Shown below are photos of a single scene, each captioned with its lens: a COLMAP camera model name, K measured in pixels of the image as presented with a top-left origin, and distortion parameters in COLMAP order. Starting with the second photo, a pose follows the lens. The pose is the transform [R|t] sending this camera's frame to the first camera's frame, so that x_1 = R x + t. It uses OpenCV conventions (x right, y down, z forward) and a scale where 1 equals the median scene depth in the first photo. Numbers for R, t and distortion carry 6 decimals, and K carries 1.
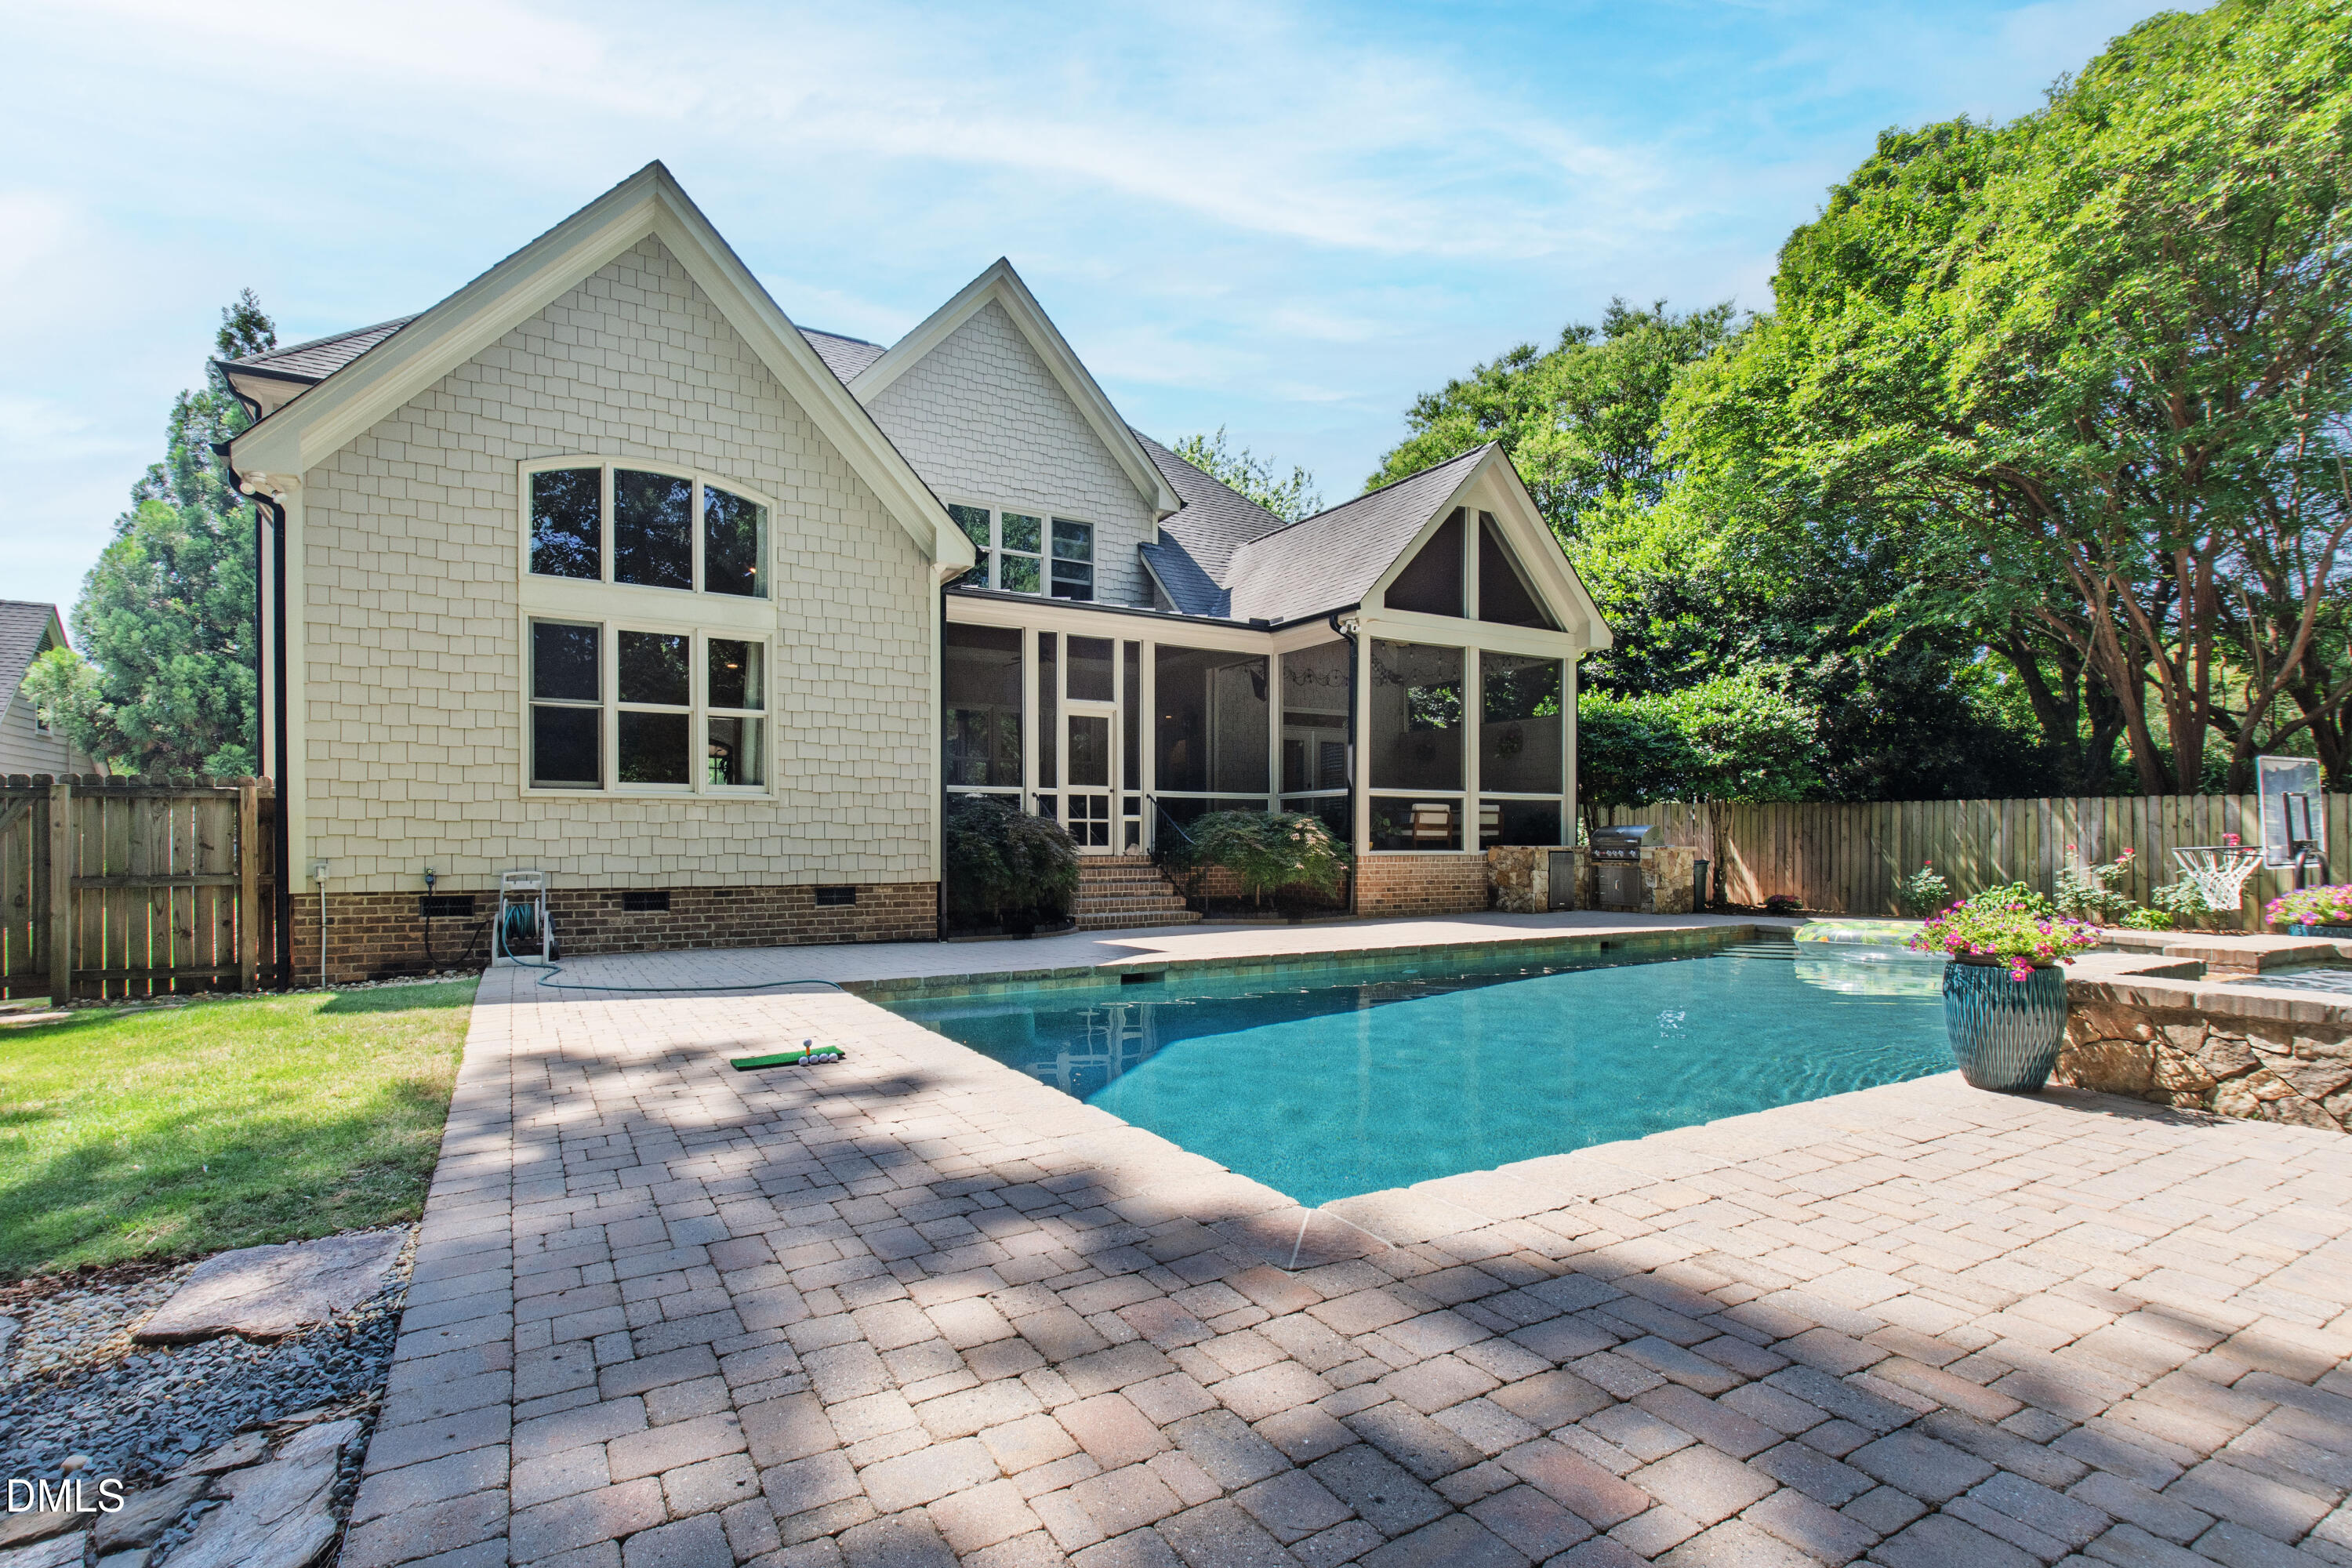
lens RADIAL K [[1072.8, 0, 1111.7], [0, 1072.8, 840.7], [0, 0, 1]] dist [0.002041, -0.000271]
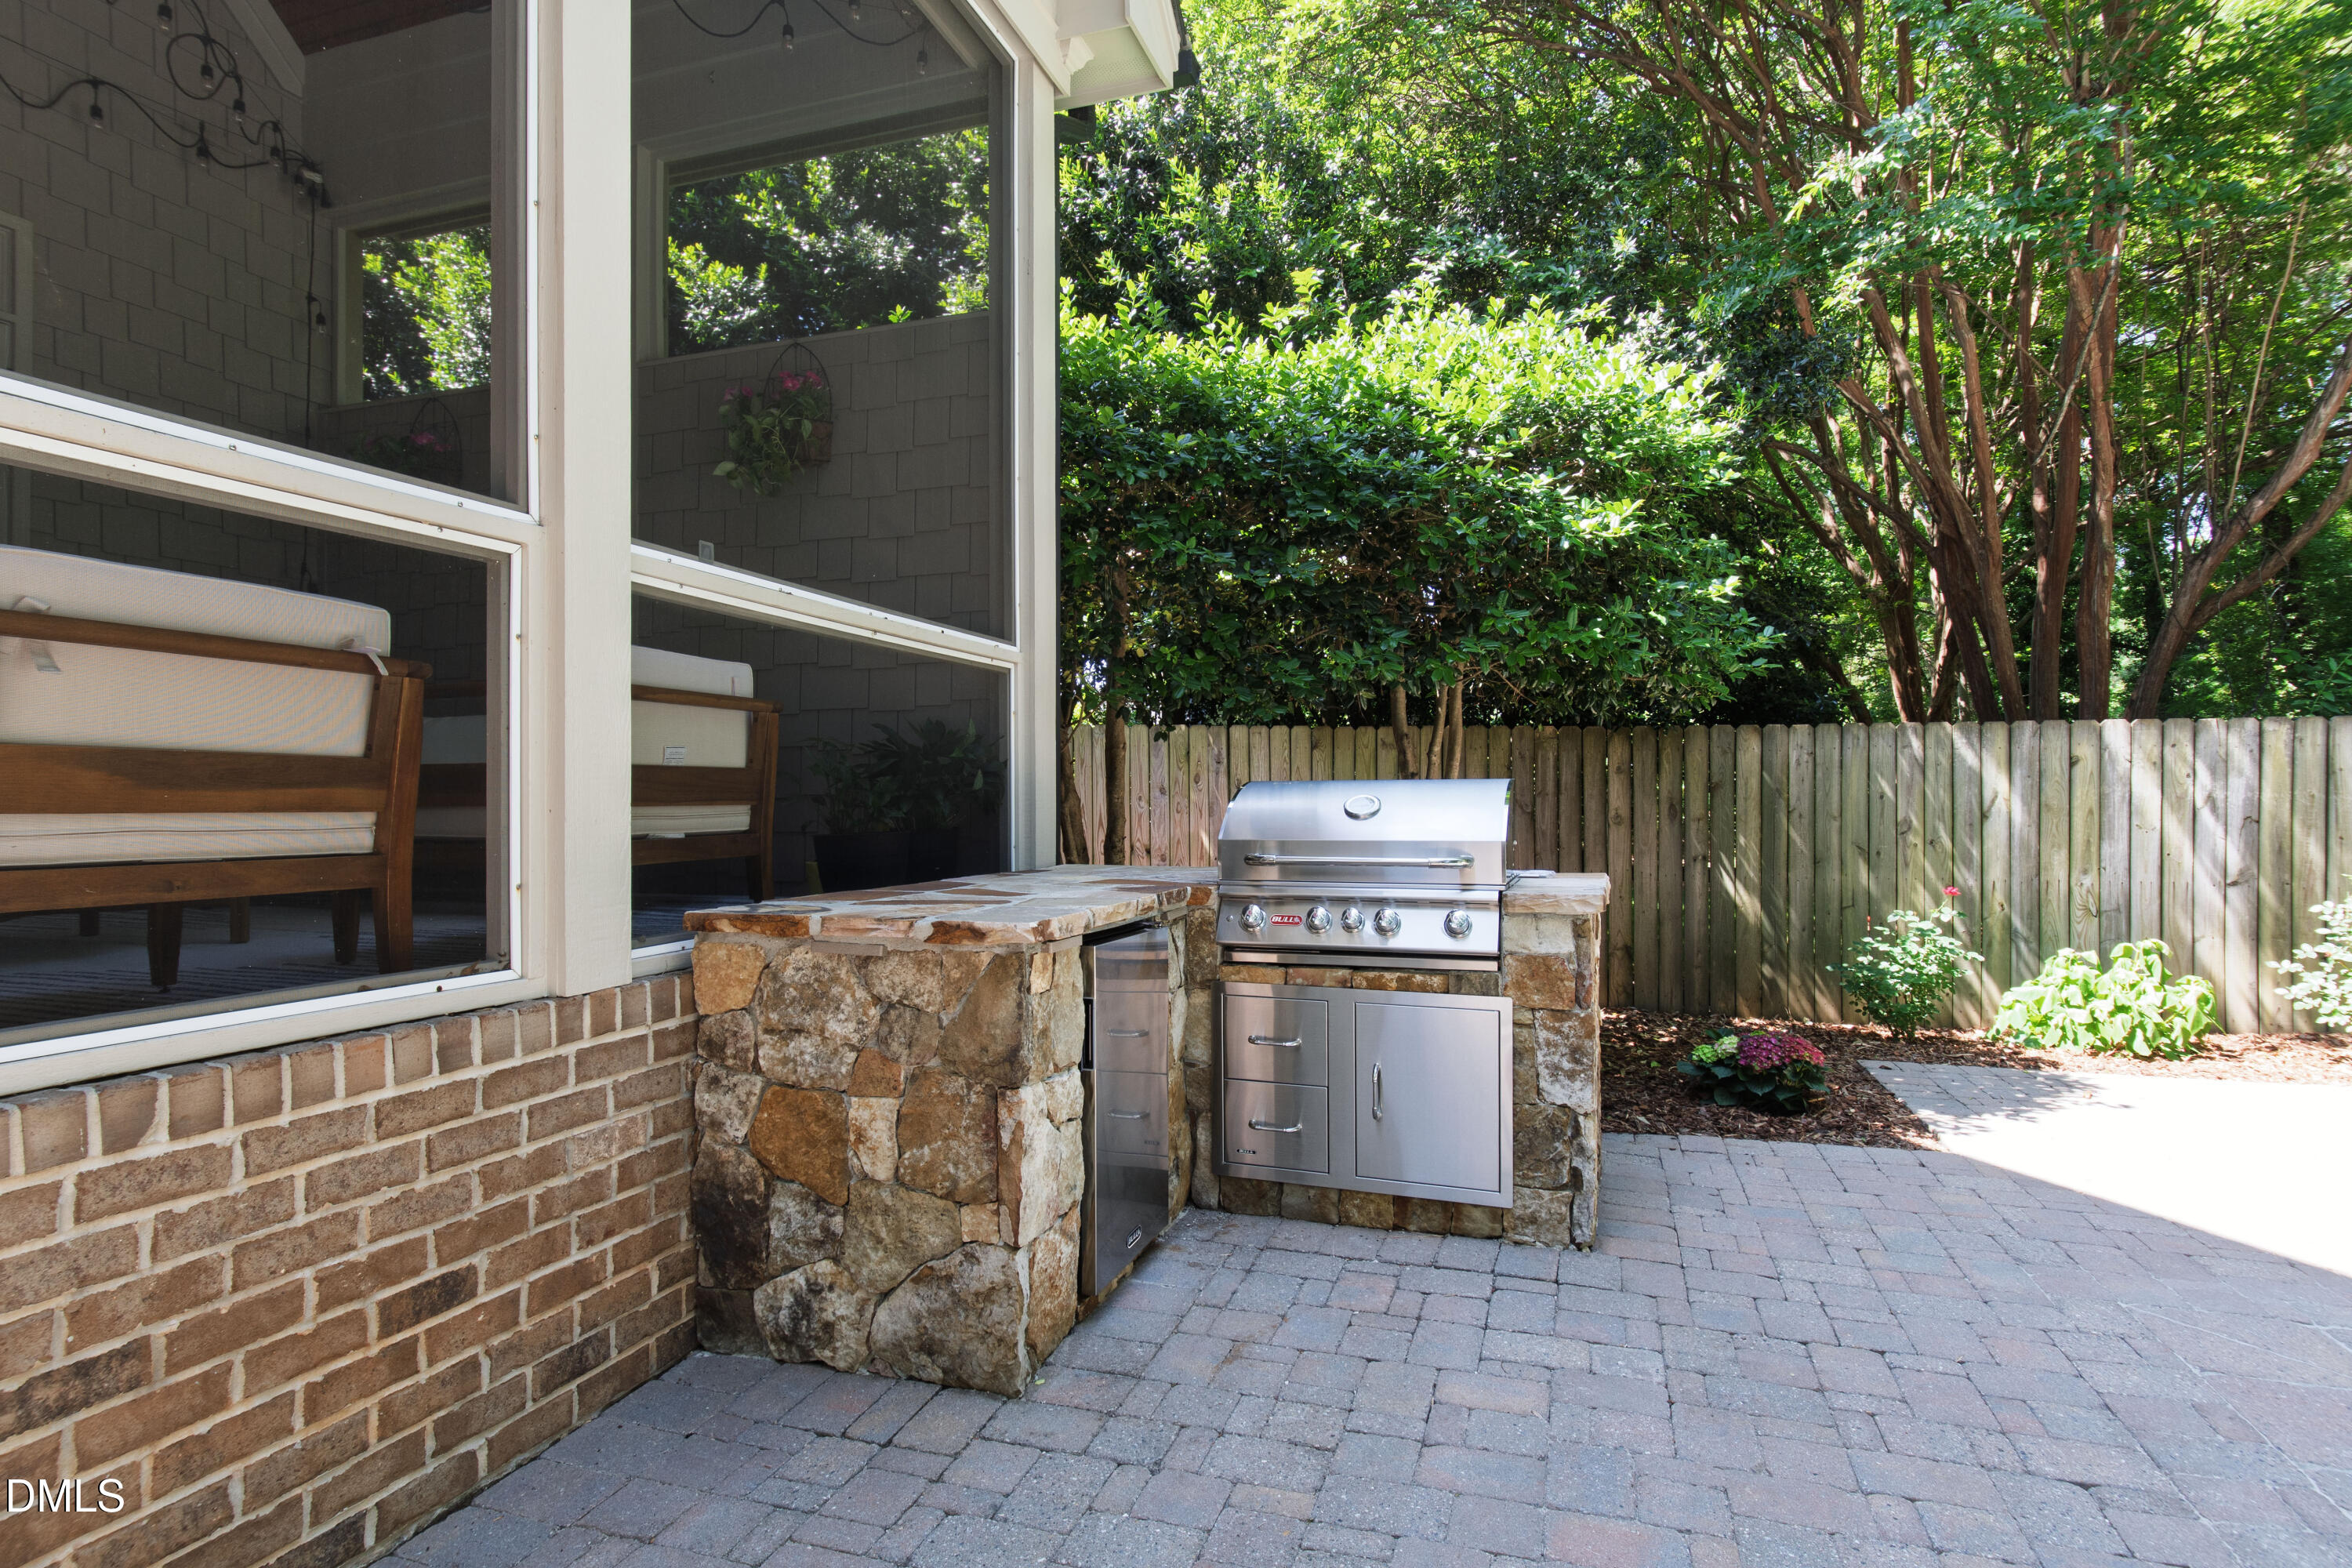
lens RADIAL K [[1207.0, 0, 1176.0], [0, 1207.0, 784.0], [0, 0, 1]] dist [0.000670, 0.000153]
pose [[0.736976, 0.005459, 0.675897, 0.308718], [0.003112, 0.999929, -0.011469, -0.011497], [-0.675912, 0.010556, 0.736907, 0.895071]]
